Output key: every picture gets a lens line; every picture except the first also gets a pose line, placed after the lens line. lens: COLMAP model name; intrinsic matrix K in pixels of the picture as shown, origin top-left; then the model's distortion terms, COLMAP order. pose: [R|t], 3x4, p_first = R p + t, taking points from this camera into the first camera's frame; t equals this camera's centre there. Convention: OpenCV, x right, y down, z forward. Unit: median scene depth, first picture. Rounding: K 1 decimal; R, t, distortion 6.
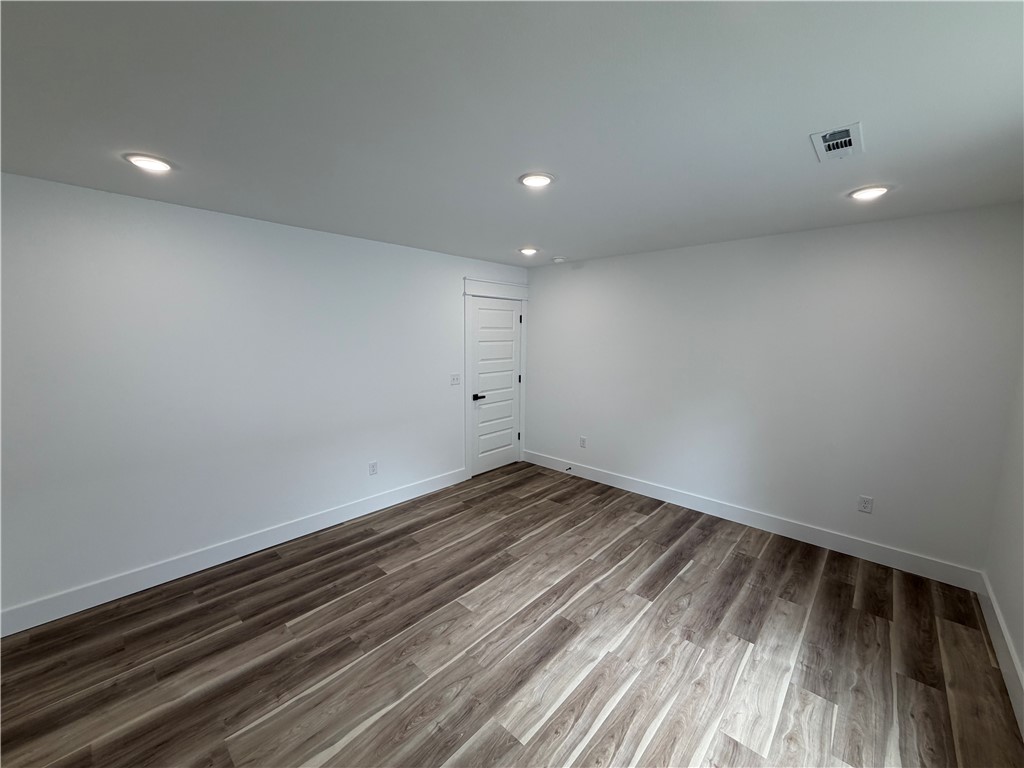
lens RADIAL K [[407.7, 0, 508.6], [0, 407.7, 383.5], [0, 0, 1]] dist [-0.000204, 0.000328]
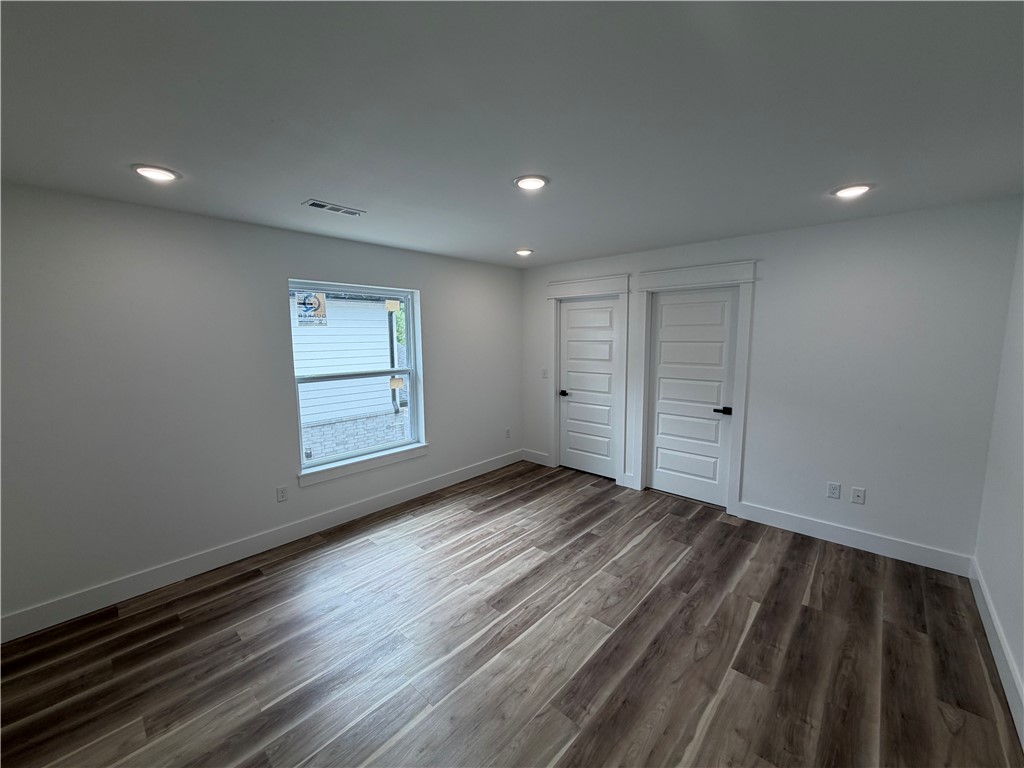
lens RADIAL K [[407.7, 0, 508.6], [0, 407.7, 383.5], [0, 0, 1]] dist [-0.000204, 0.000328]
pose [[-0.999984, 0.001634, -0.005478, 0.118851], [0.000227, 0.968891, 0.247489, -0.238133], [0.005712, 0.247483, -0.968875, 1.921509]]
